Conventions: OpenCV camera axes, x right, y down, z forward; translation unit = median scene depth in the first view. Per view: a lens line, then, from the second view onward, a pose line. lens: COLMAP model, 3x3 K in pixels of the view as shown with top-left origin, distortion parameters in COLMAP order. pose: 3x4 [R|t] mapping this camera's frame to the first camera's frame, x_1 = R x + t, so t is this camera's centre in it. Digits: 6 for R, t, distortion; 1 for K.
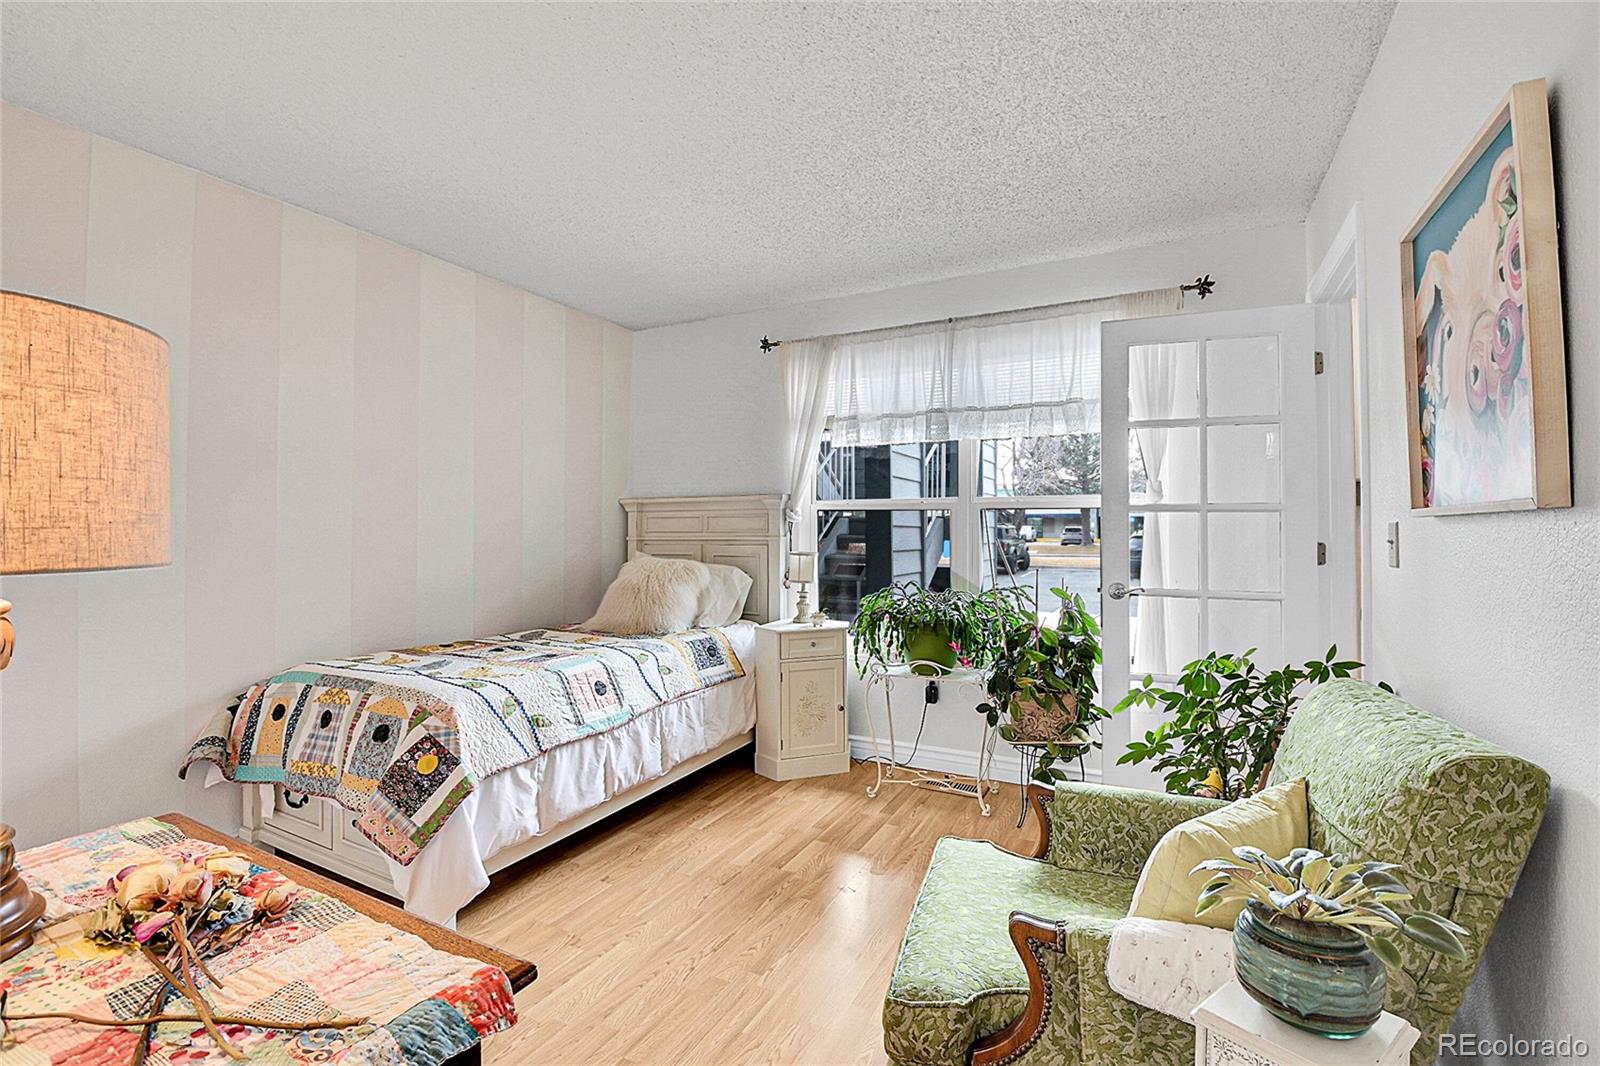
lens RADIAL K [[703.4, 0, 806.4], [0, 703.4, 525.7], [0, 0, 1]] dist [0.001151, -0.016041]
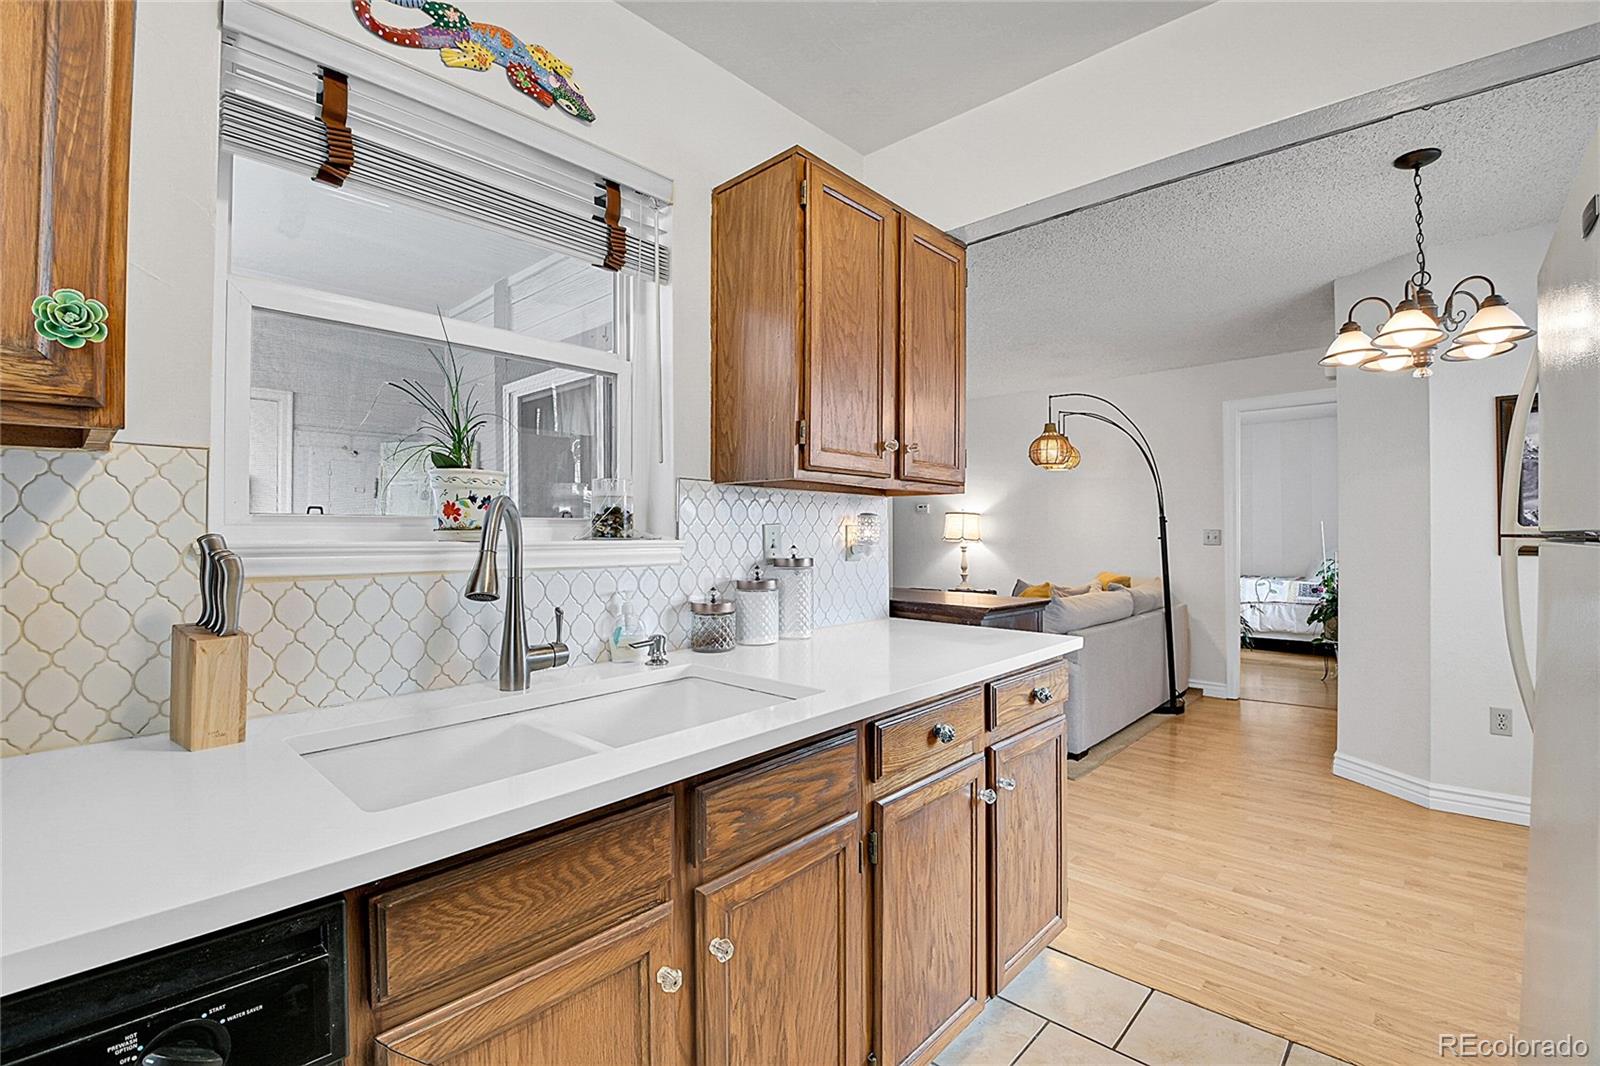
lens RADIAL K [[703.4, 0, 806.4], [0, 703.4, 525.7], [0, 0, 1]] dist [0.001151, -0.016041]
pose [[-0.259866, -0.009737, -0.965596, 2.830383], [0.011239, 0.999851, -0.013107, -0.004152], [0.965579, -0.014259, -0.259717, 0.104437]]
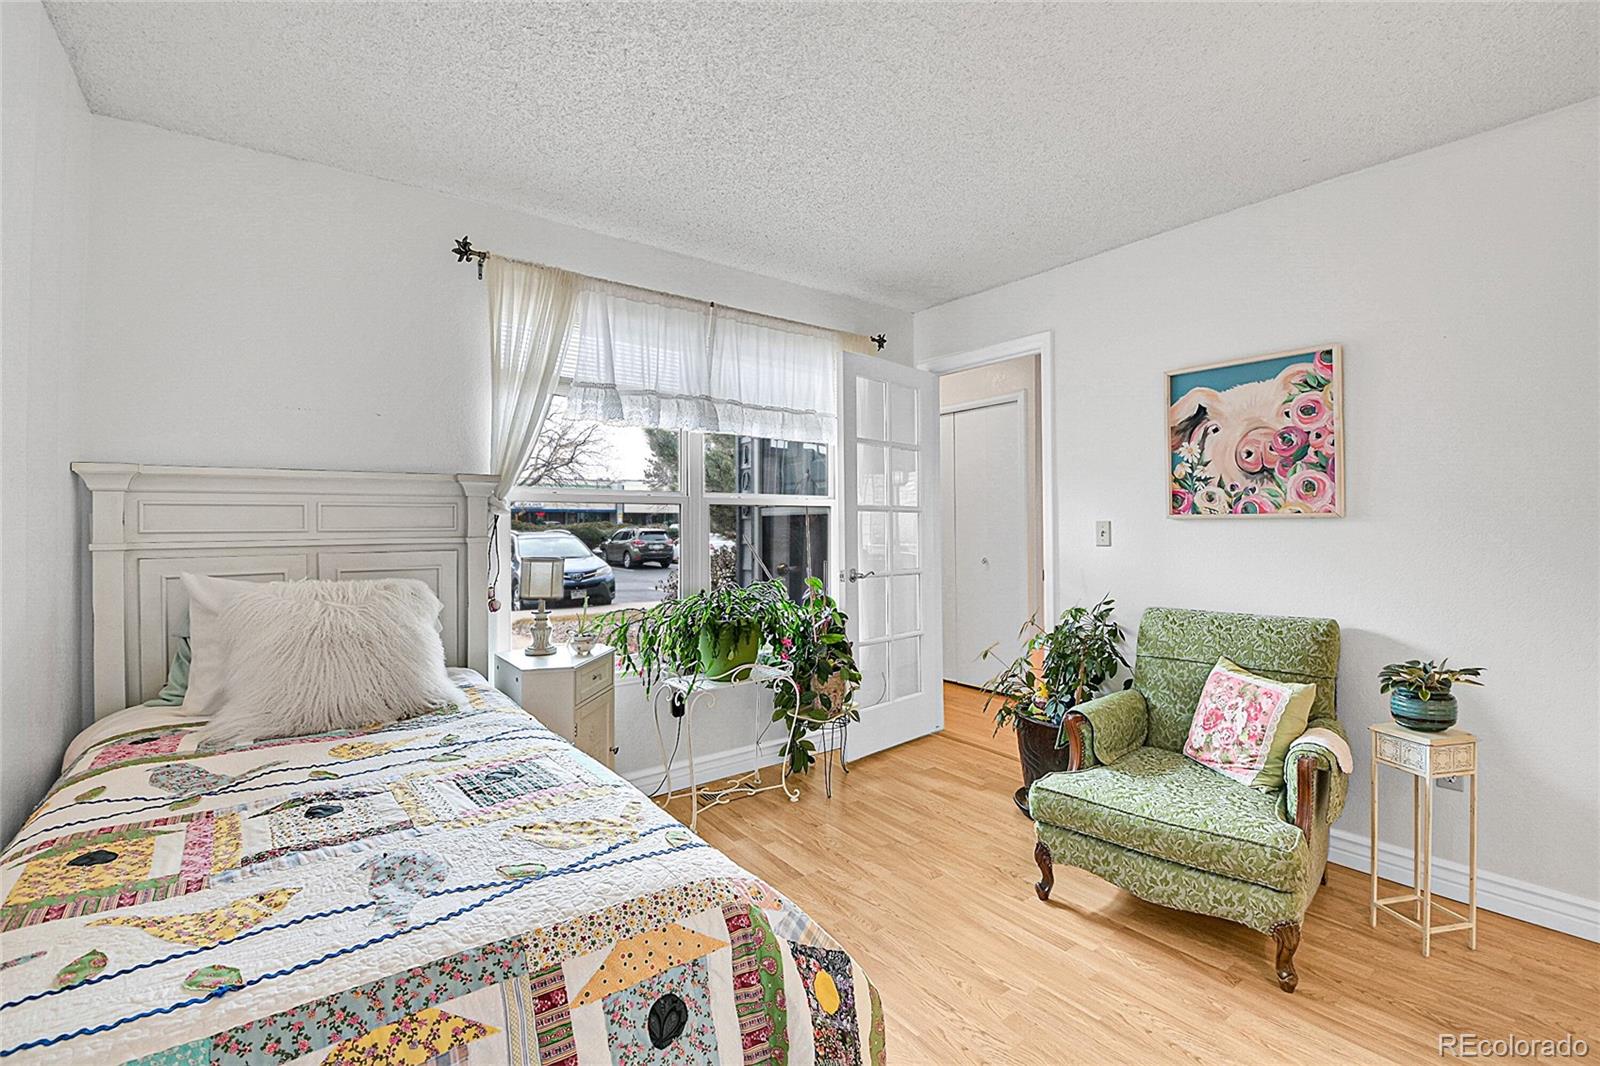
lens RADIAL K [[709.8, 0, 801.9], [0, 709.8, 526.0], [0, 0, 1]] dist [0.023872, -0.038670]
pose [[0.431380, -0.002601, 0.902166, -0.765627], [-0.003545, 0.999983, 0.004578, 0.000688], [-0.902163, -0.005173, 0.431364, 0.602028]]
